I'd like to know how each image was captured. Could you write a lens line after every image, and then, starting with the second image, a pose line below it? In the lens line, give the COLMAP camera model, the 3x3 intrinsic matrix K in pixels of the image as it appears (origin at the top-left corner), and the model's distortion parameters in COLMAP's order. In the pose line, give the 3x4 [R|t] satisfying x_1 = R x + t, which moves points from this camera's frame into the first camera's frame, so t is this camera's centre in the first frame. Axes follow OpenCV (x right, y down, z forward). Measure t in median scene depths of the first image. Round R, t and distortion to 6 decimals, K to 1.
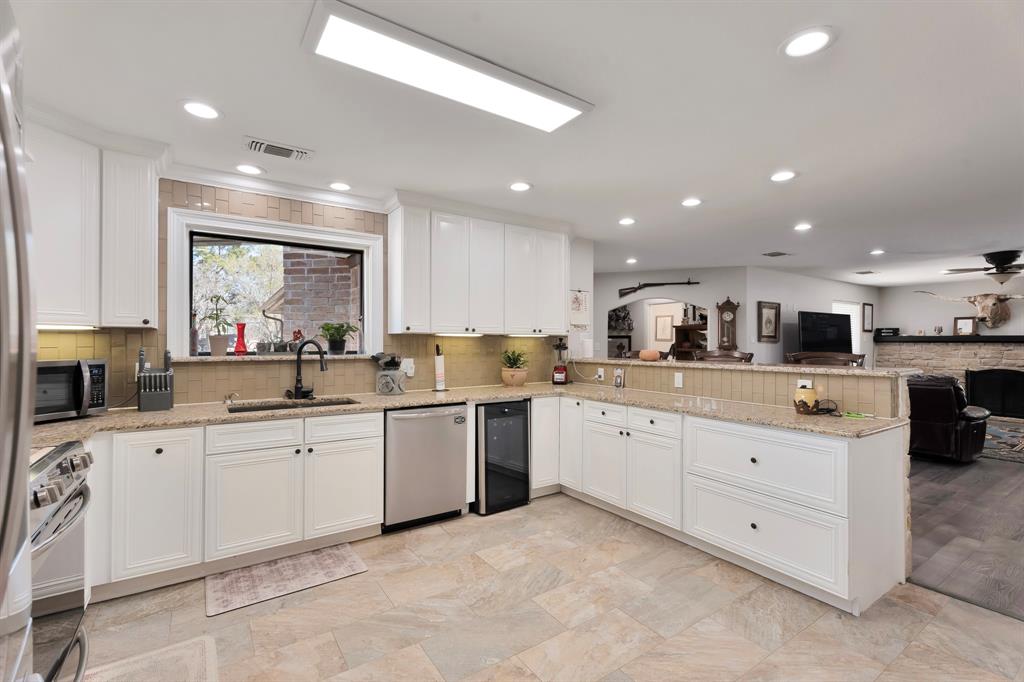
lens RADIAL K [[457.1, 0, 519.3], [0, 457.1, 339.6], [0, 0, 1]] dist [-0.003100, 0.000949]
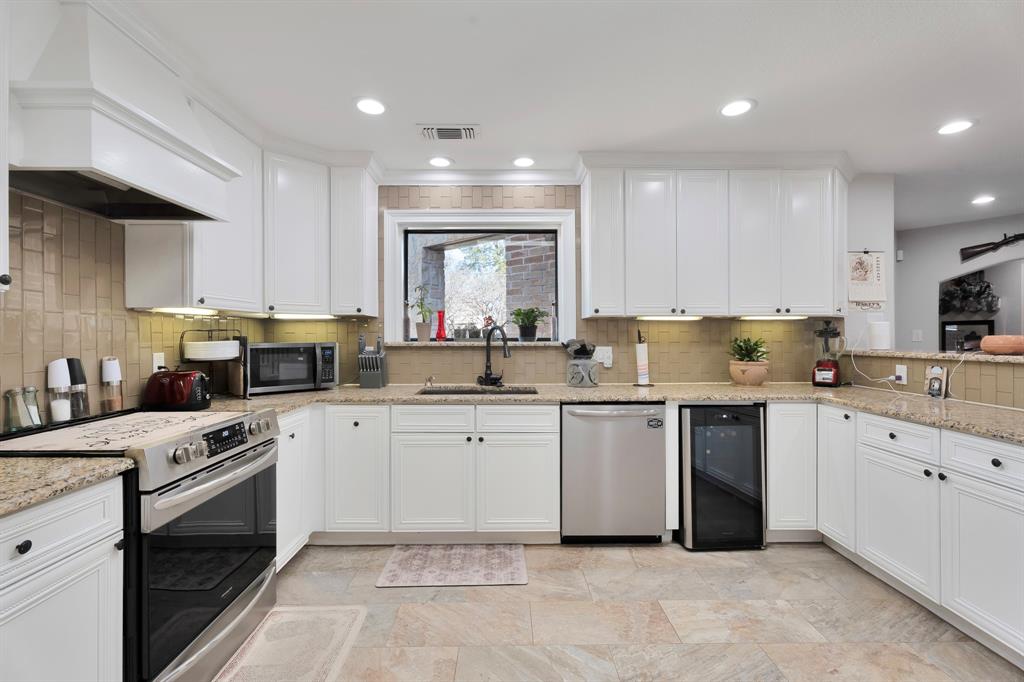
lens RADIAL K [[457.1, 0, 506.9], [0, 457.1, 334.2], [0, 0, 1]] dist [-0.003100, 0.000949]
pose [[0.826024, -0.006589, -0.563597, 0.102146], [0.007321, 0.999973, -0.000962, 0.019130], [0.563588, -0.003331, 0.826049, 0.193043]]
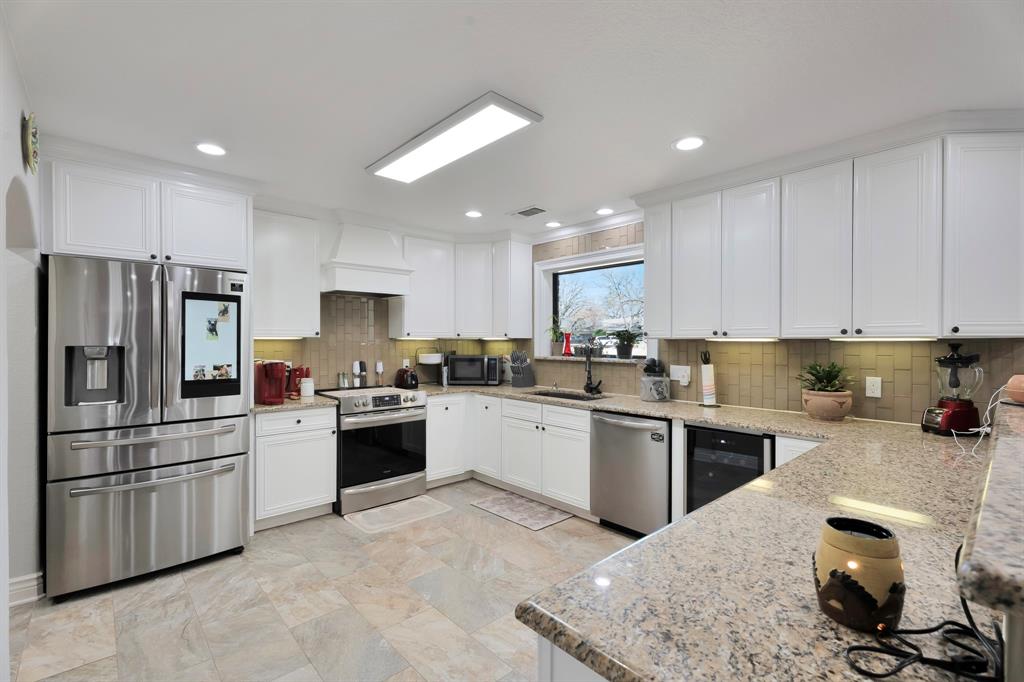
lens RADIAL K [[457.1, 0, 505.0], [0, 457.1, 342.2], [0, 0, 1]] dist [-0.003100, 0.000949]
pose [[0.125871, -0.001948, -0.992045, 0.682236], [0.001865, 0.999997, -0.001727, -0.005991], [0.992045, -0.001633, 0.125874, 0.578721]]
